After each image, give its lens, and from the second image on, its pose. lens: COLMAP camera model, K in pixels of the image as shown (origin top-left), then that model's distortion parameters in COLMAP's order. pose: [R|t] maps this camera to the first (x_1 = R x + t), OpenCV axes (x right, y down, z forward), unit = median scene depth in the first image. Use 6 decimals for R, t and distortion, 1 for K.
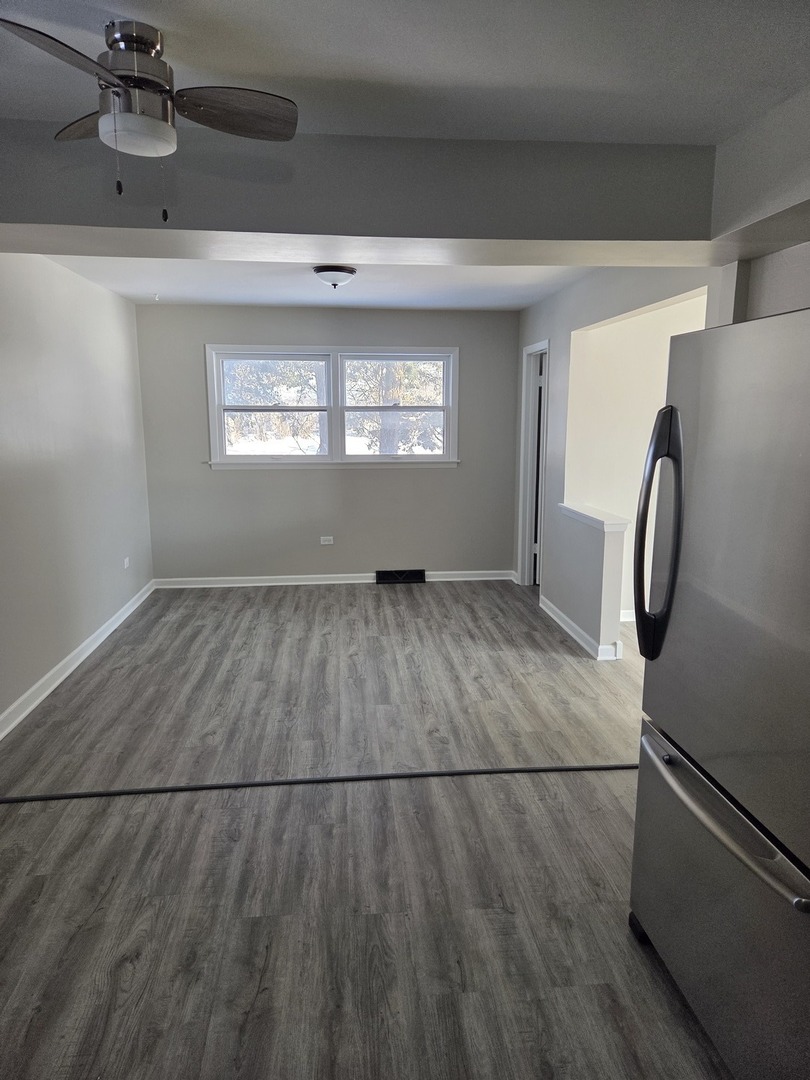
lens RADIAL K [[720.6, 0, 405.0], [0, 720.6, 540.0], [0, 0, 1]] dist [0.126074, -0.076661]
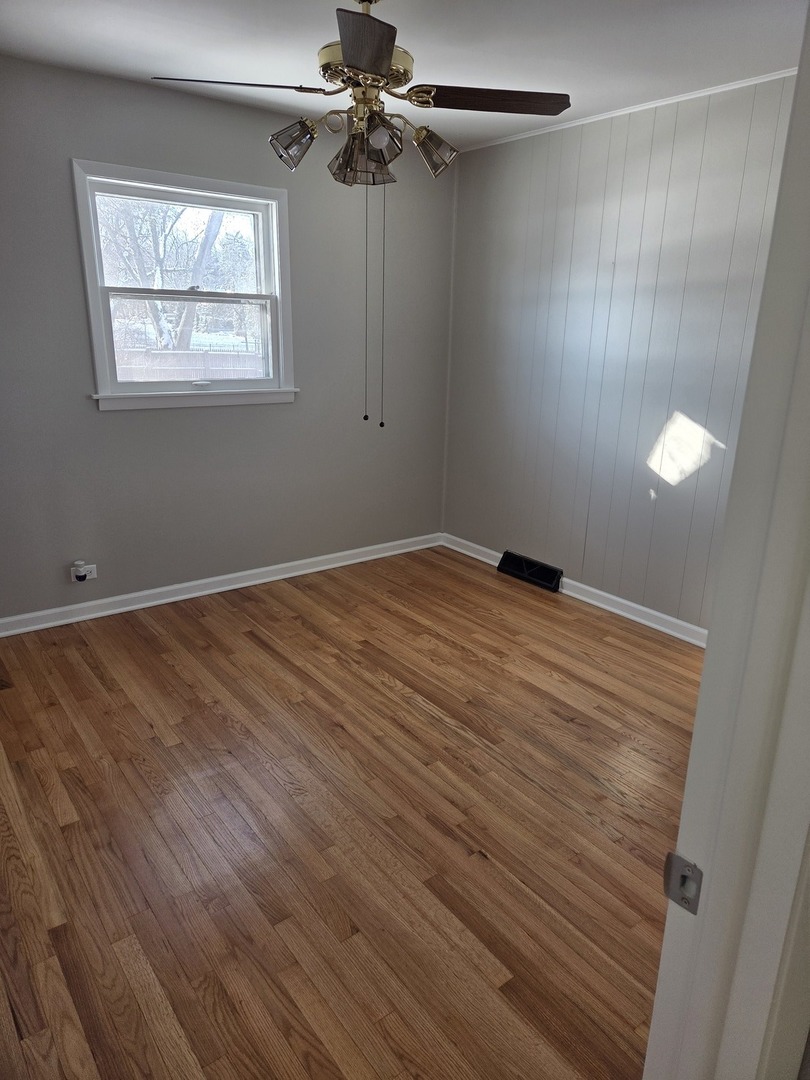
lens RADIAL K [[720.6, 0, 405.0], [0, 720.6, 540.0], [0, 0, 1]] dist [0.126074, -0.076661]
pose [[0.525297, 0.280535, -0.803345, 0.522592], [-0.185743, 0.959128, 0.213481, -0.110887], [0.830399, 0.037074, 0.555934, 0.603597]]
